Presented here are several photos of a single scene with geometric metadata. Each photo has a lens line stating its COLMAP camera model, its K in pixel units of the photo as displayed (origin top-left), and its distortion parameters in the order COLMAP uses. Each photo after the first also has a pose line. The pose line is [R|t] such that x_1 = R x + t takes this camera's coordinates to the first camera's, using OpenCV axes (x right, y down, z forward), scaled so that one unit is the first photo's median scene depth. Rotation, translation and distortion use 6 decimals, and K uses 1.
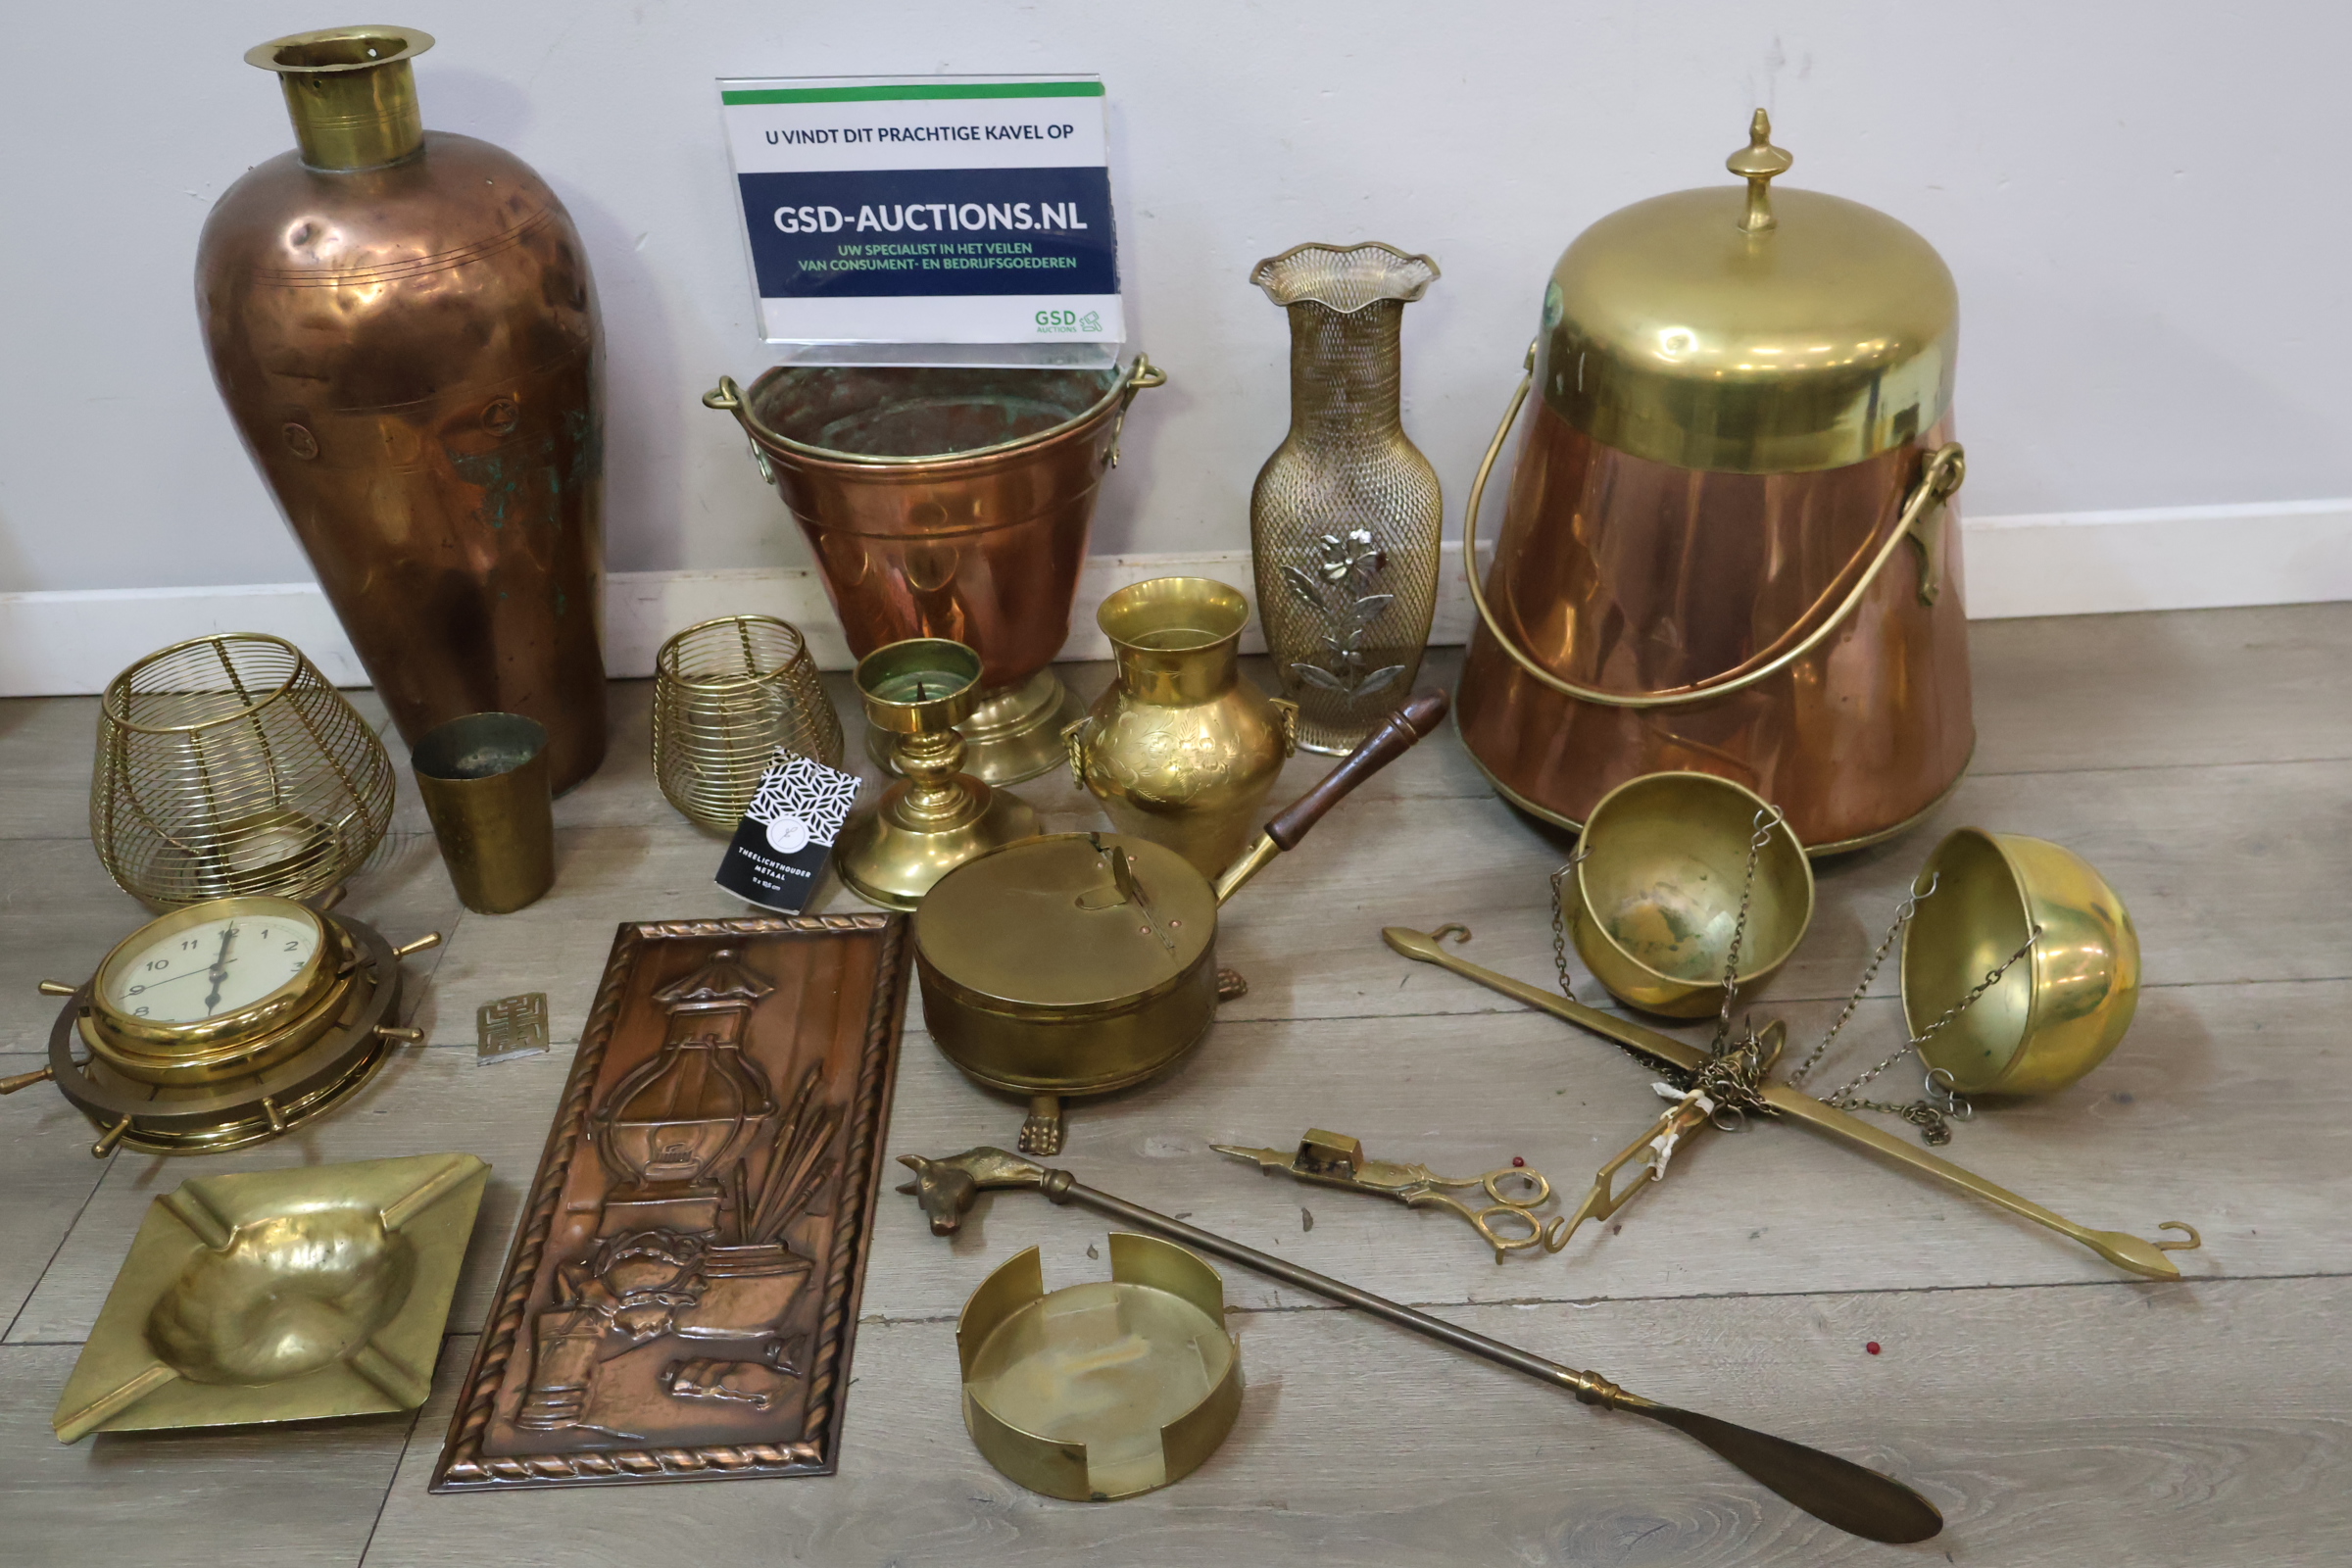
lens RADIAL K [[2216.6, 0, 1181.5], [0, 2216.6, 794.5], [0, 0, 1]] dist [0.010118, 0.000000]
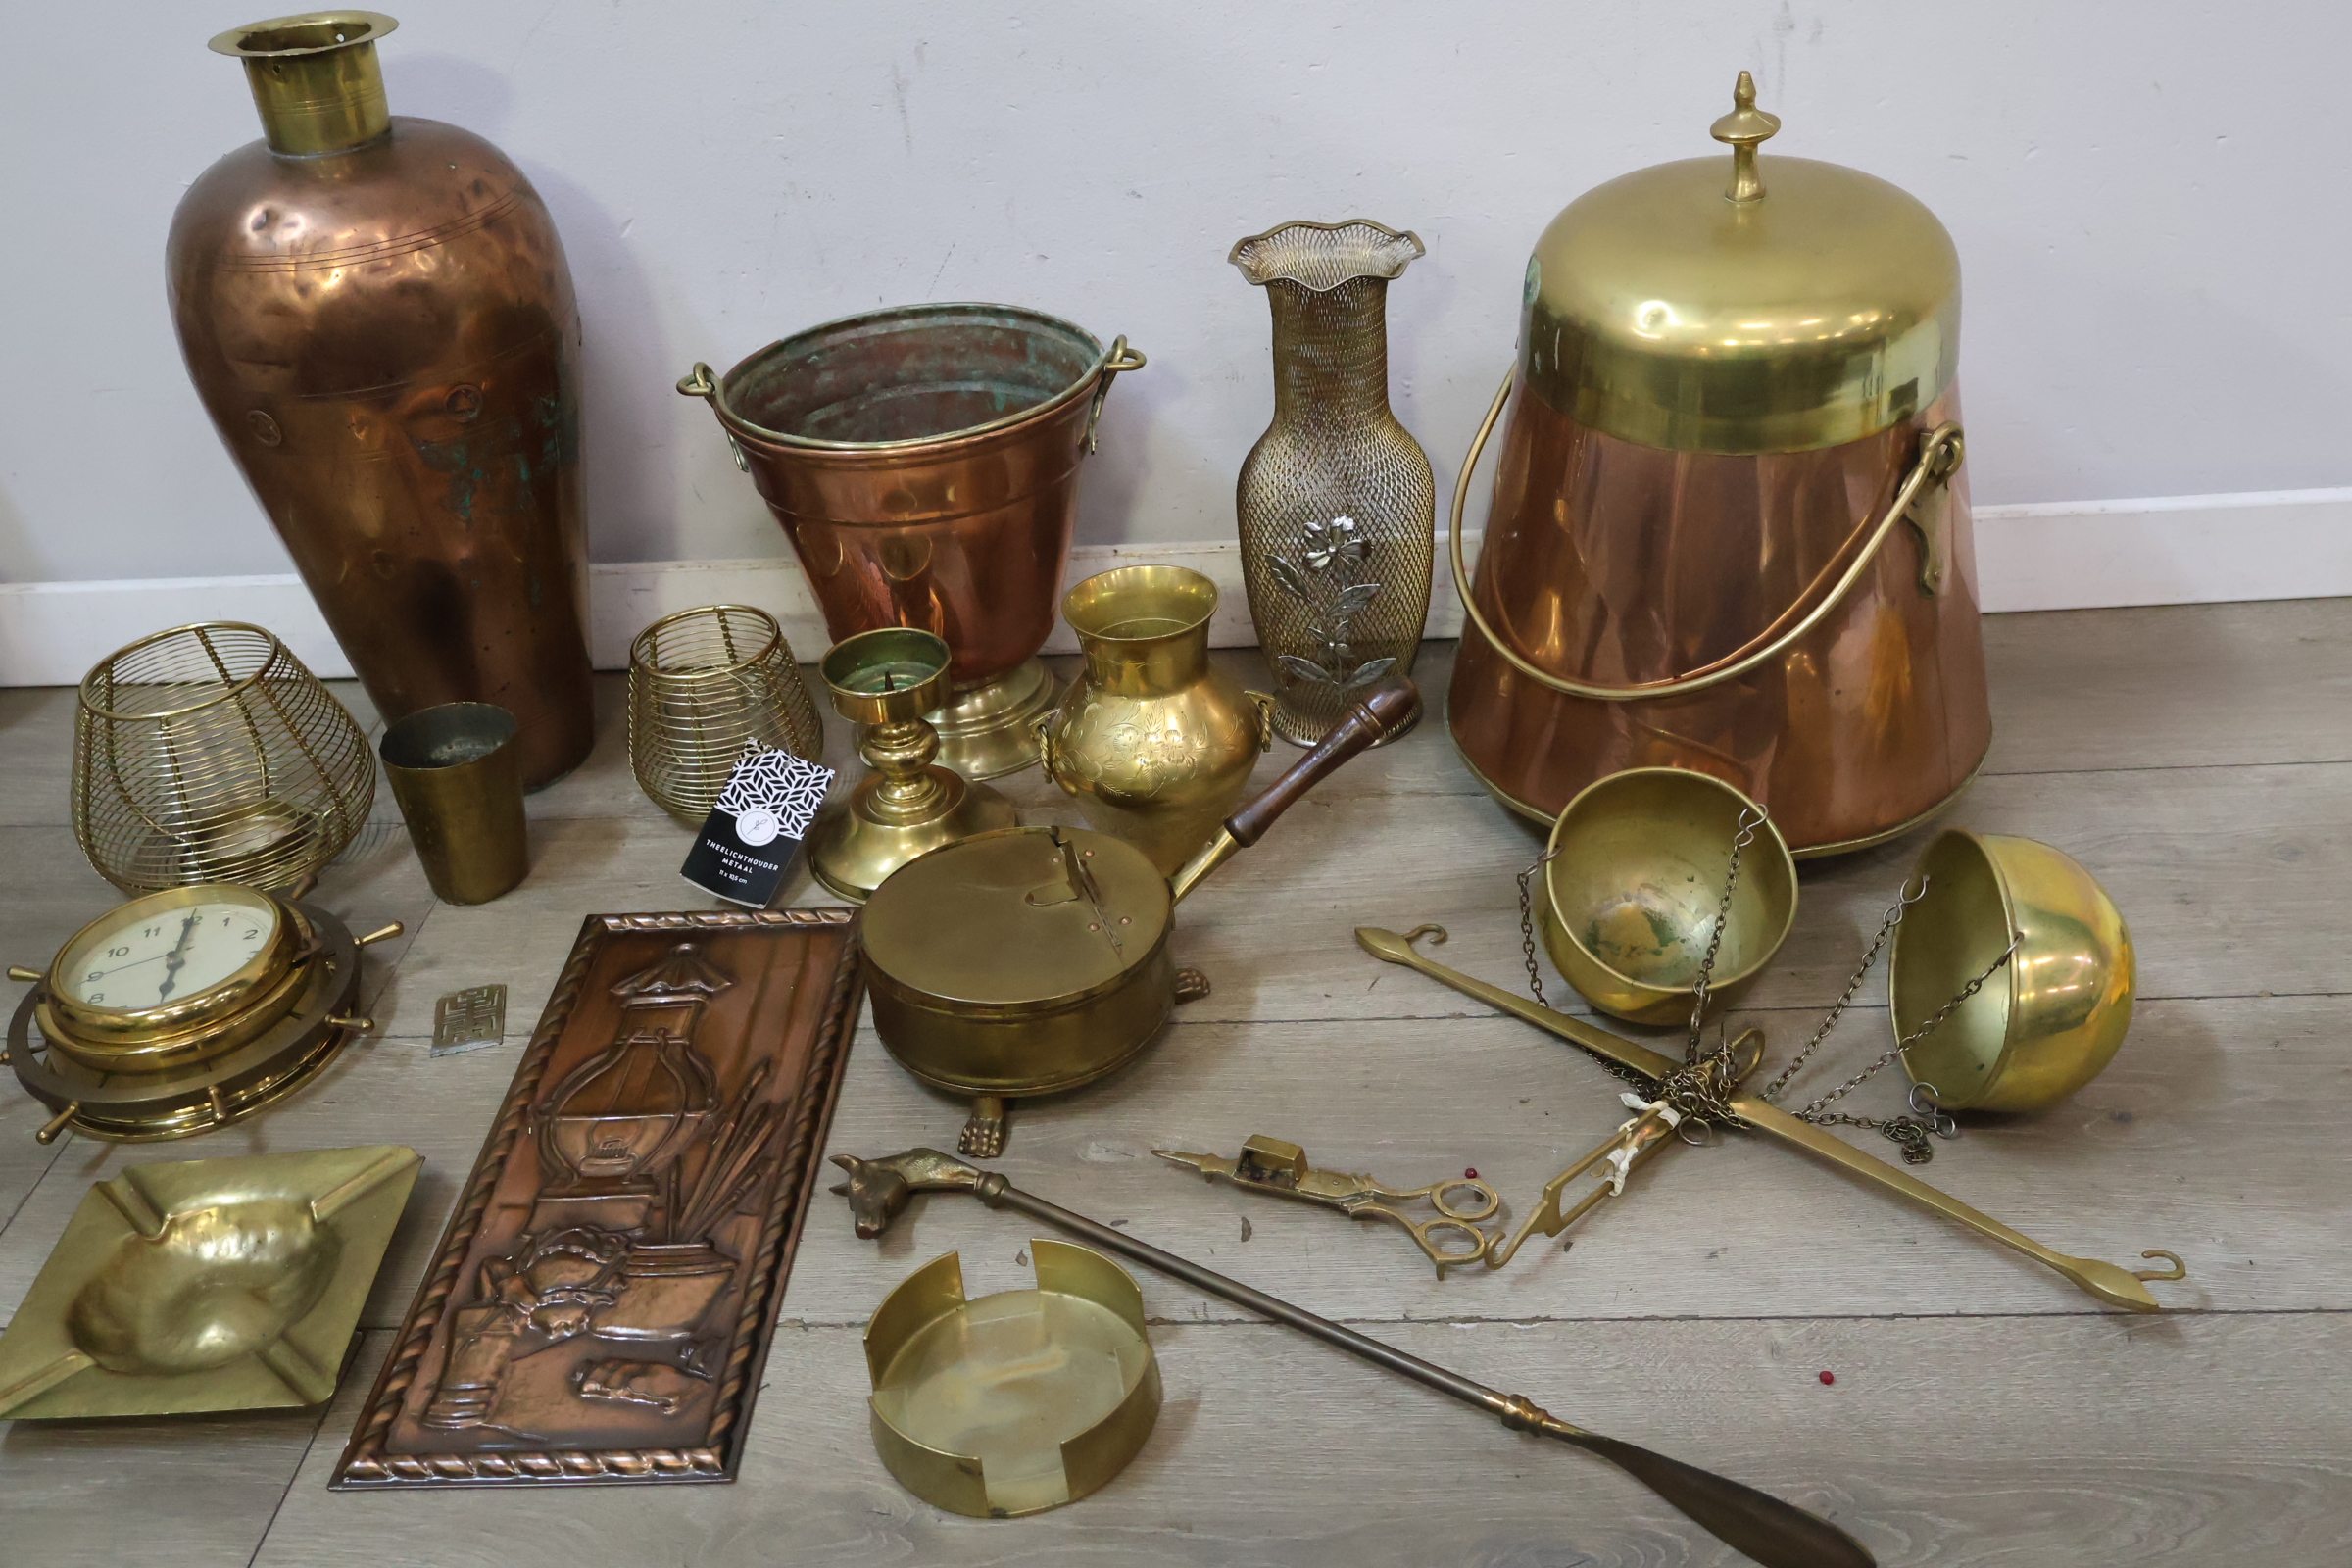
lens RADIAL K [[2216.6, 0, 1169.8], [0, 2216.6, 792.6], [0, 0, 1]] dist [0.010118, 0.000000]
pose [[0.997822, 0.006734, -0.065626, 0.078077], [-0.006883, 0.999974, -0.002041, 0.003982], [0.065611, 0.002489, 0.997842, 0.033531]]
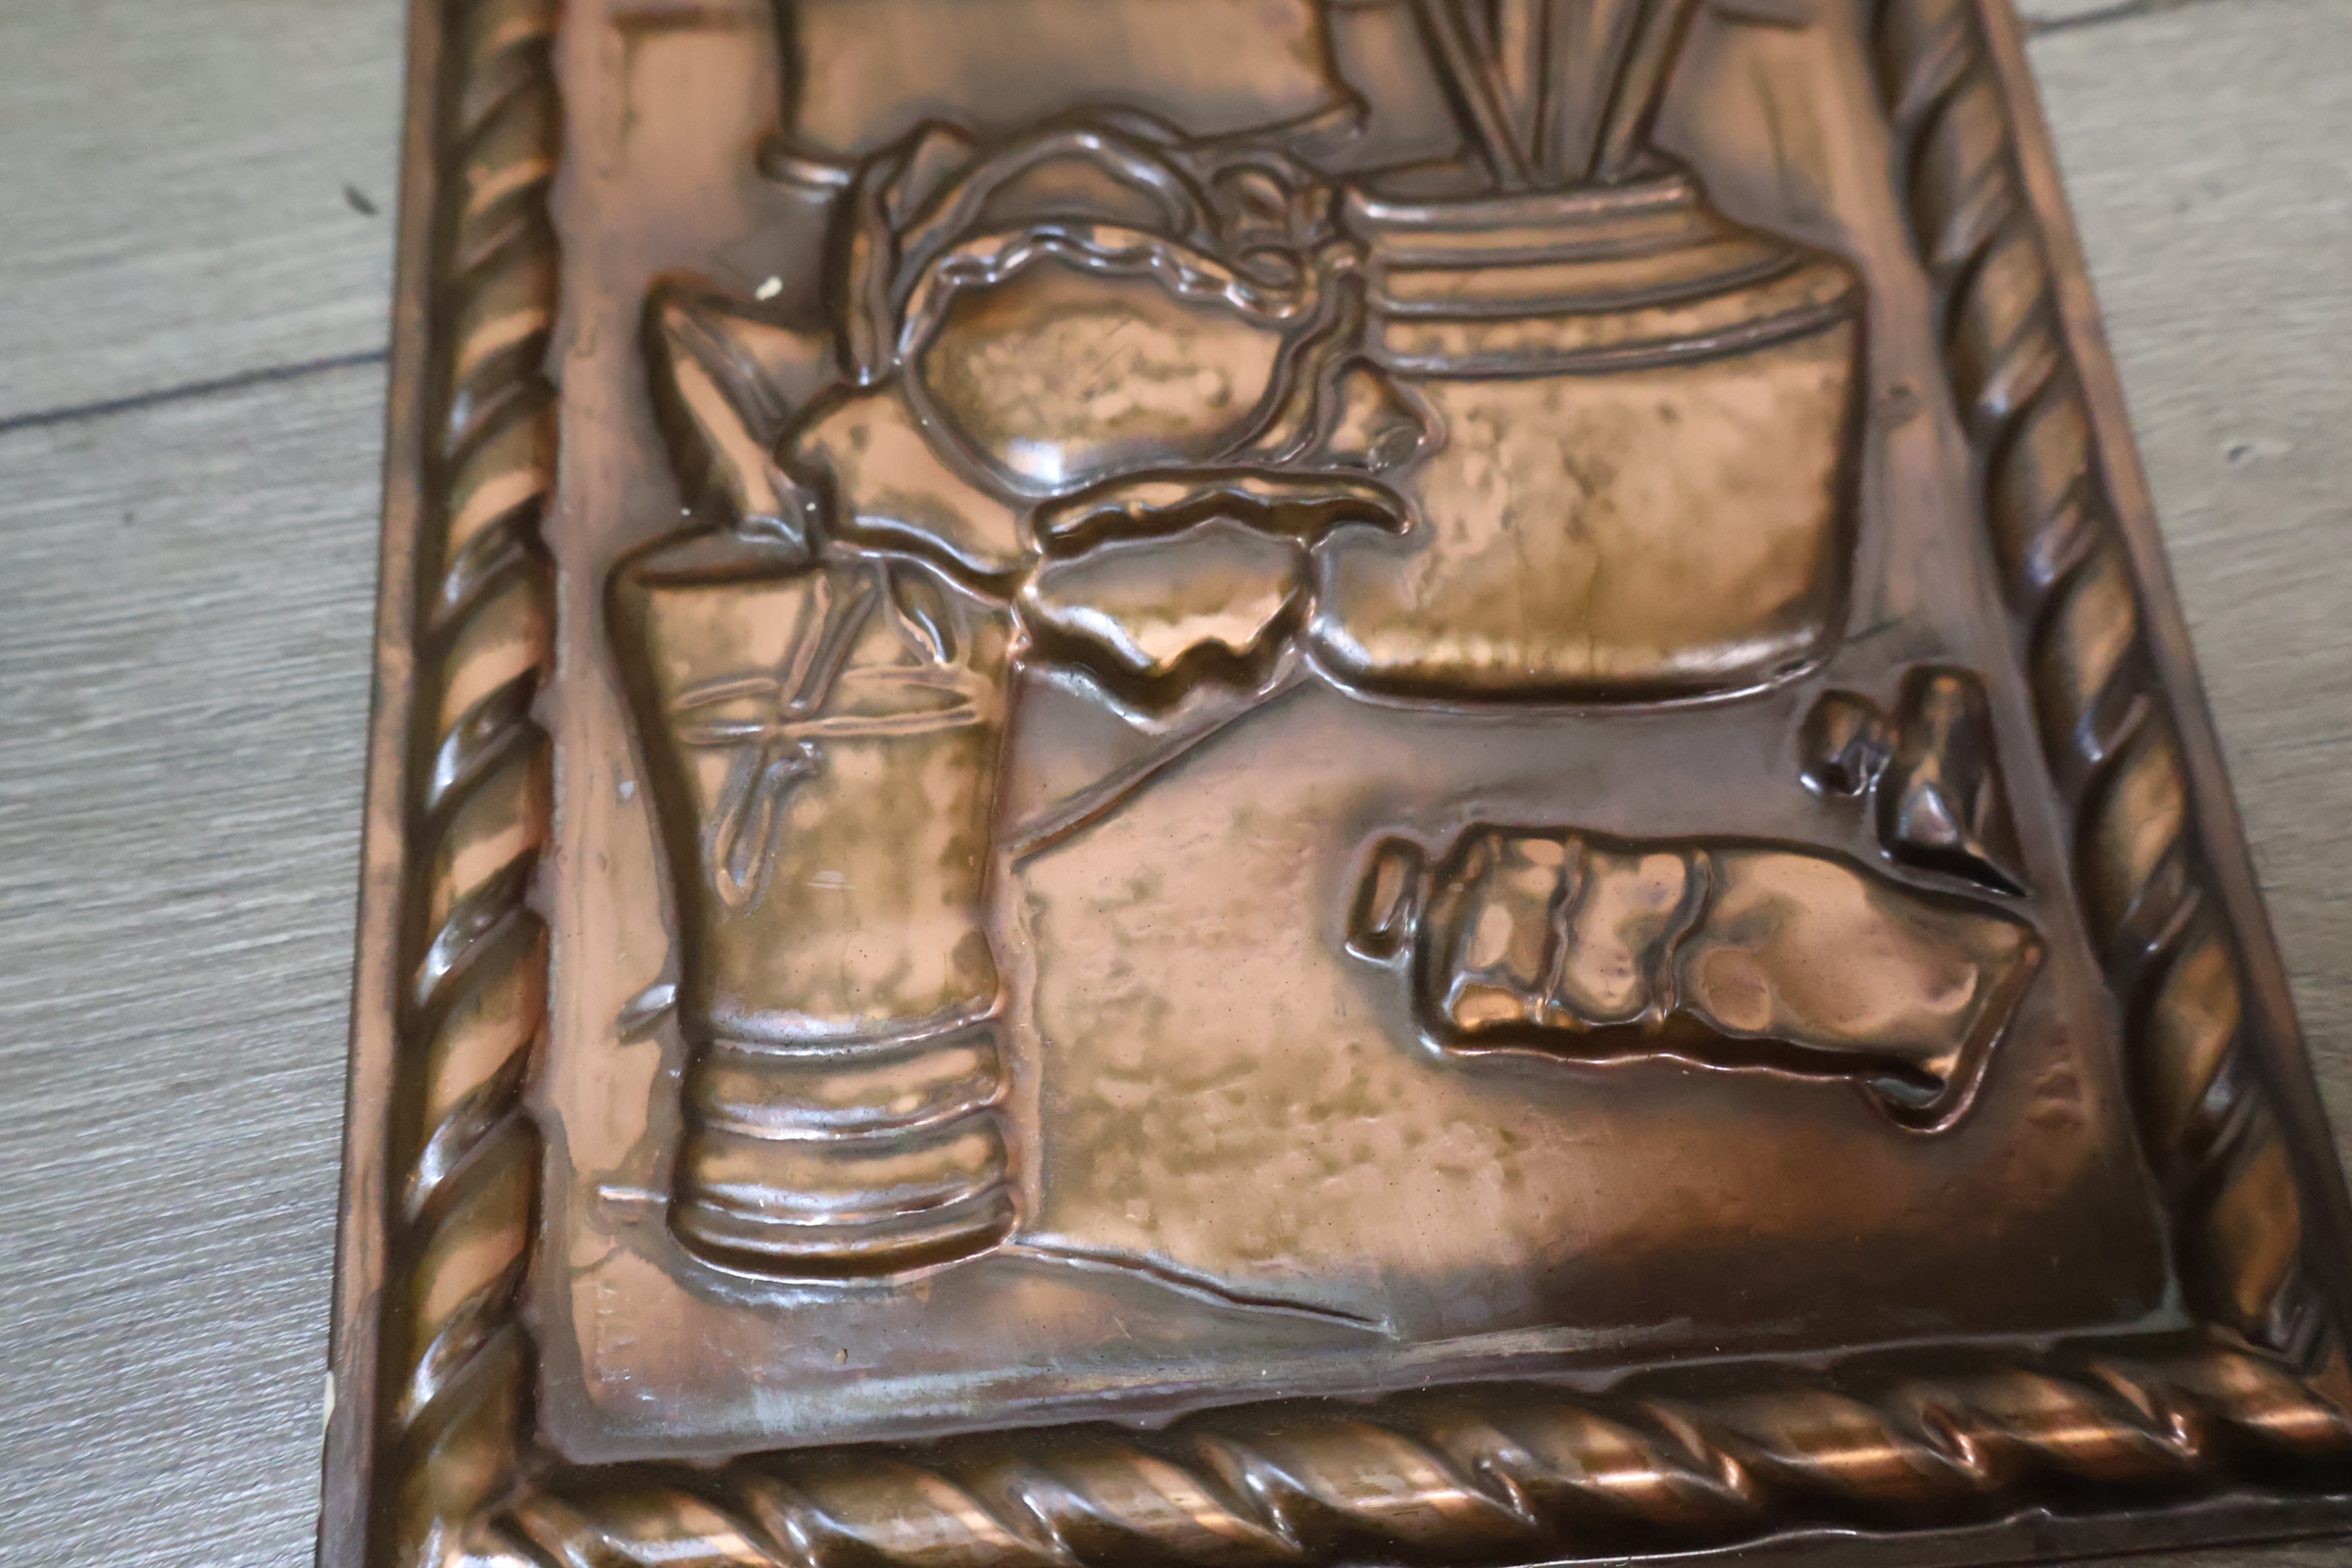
lens RADIAL K [[2221.9, 0, 1190.2], [0, 2221.9, 778.2], [0, 0, 1]] dist [-0.010556, 0.000000]
pose [[0.994685, -0.046335, 0.091946, -0.227879], [-0.013639, 0.825851, 0.563723, 0.116966], [-0.102054, -0.561981, 0.820830, 0.720867]]
